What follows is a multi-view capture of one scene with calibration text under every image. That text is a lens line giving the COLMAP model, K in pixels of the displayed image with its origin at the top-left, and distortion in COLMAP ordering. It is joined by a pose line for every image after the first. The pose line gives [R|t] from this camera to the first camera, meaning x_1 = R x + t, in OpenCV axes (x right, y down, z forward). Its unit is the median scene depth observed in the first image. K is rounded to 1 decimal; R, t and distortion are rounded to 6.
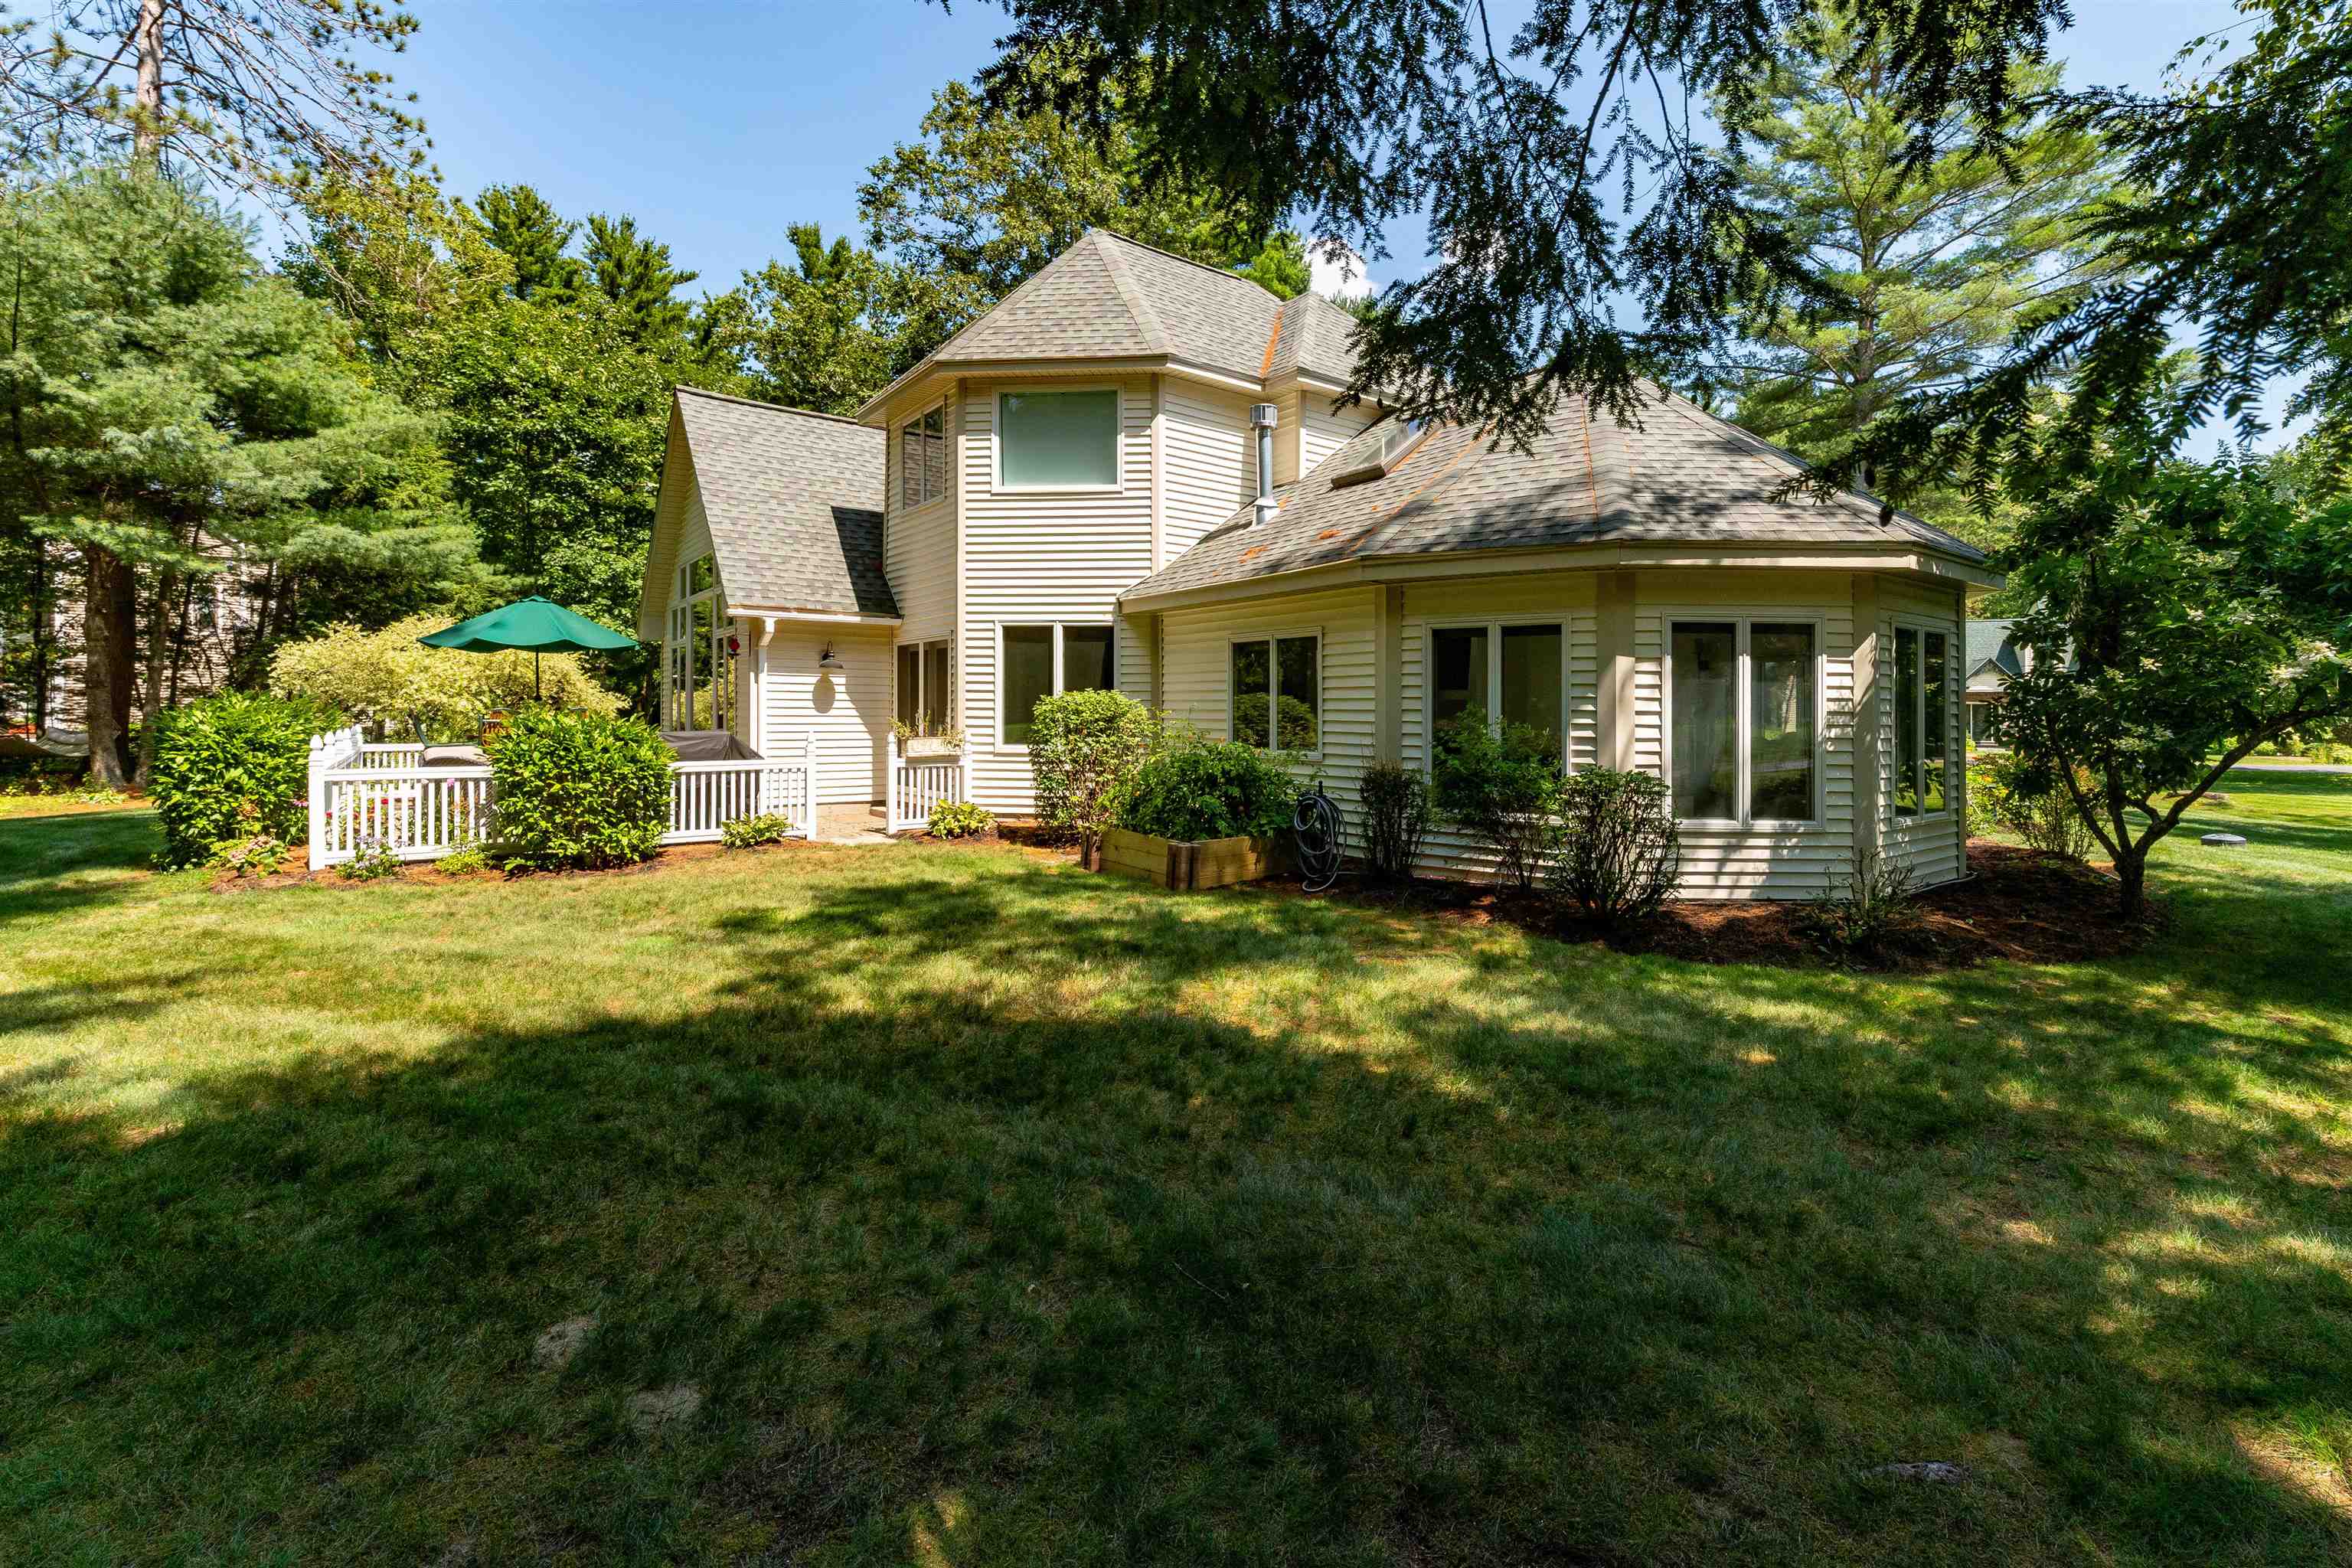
lens RADIAL K [[986.0, 0, 1179.5], [0, 986.0, 720.5], [0, 0, 1]] dist [0.000065, -0.000066]
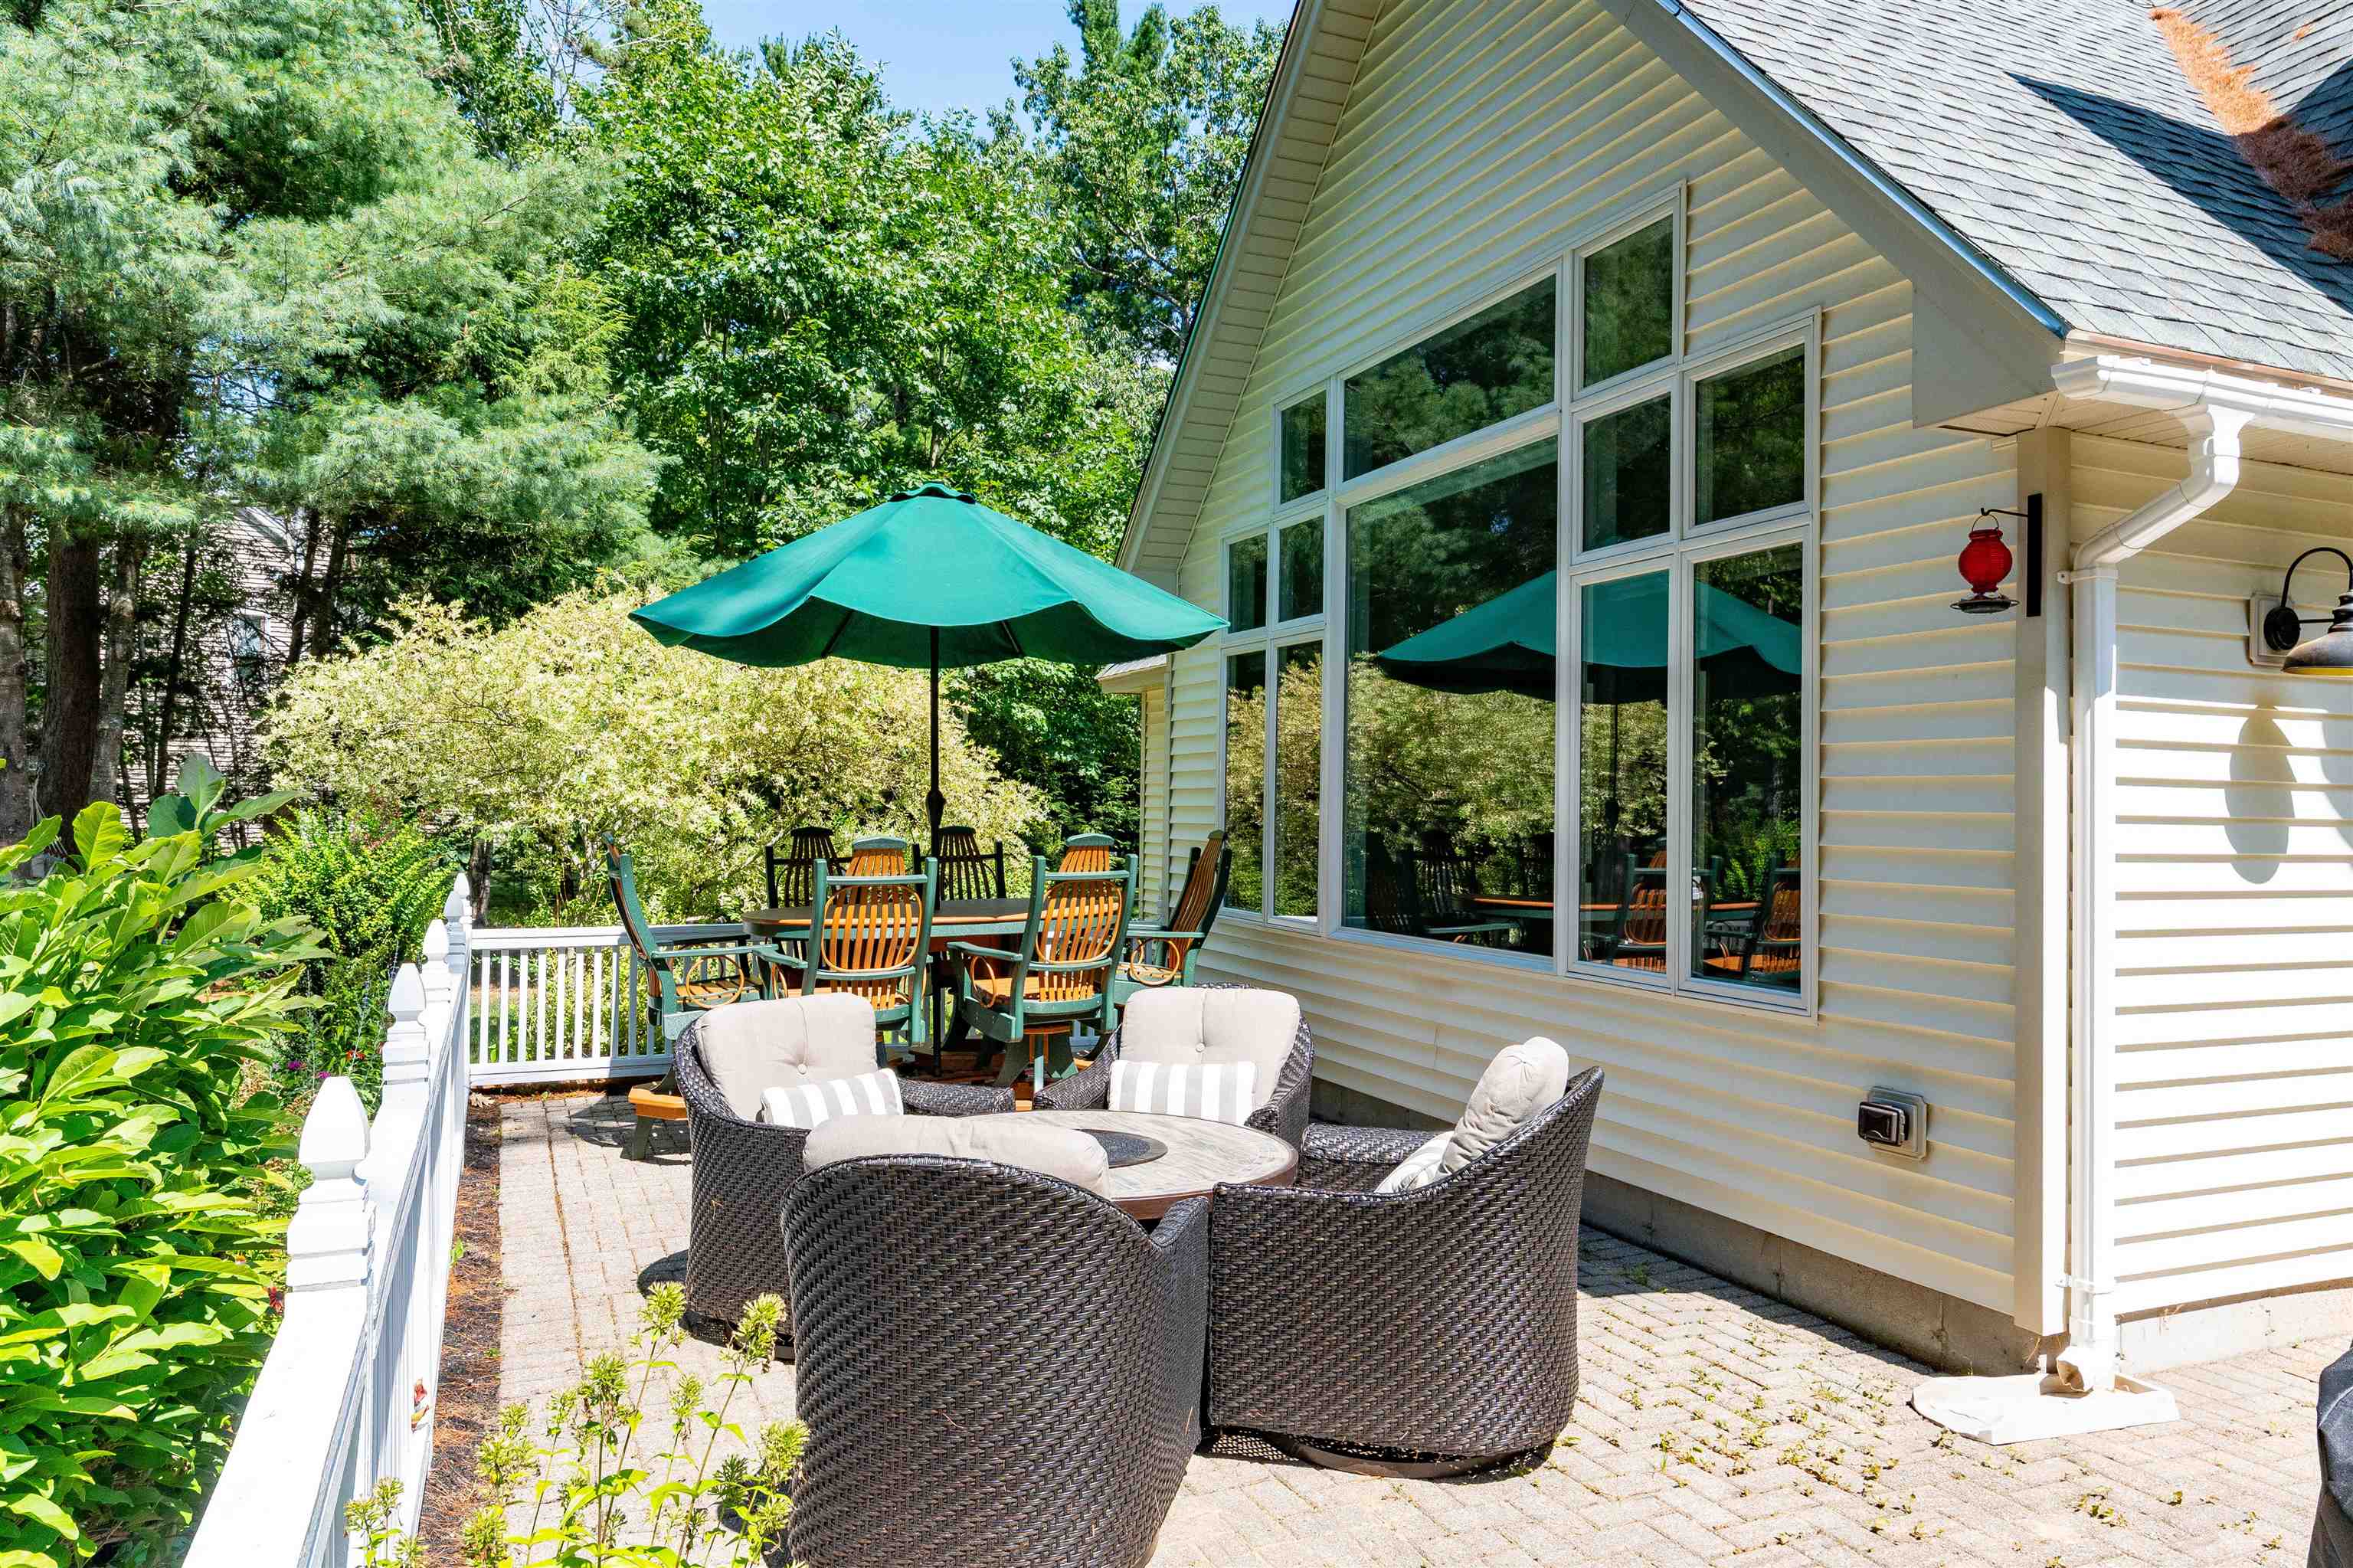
lens RADIAL K [[1567.9, 0, 1176.5], [0, 1567.9, 784.0], [0, 0, 1]] dist [0.020966, 0.000968]
pose [[0.966951, 0.000017, -0.254961, -0.329292], [-0.006214, 0.999704, -0.023501, -0.012465], [0.254886, 0.024309, 0.966666, 0.387771]]
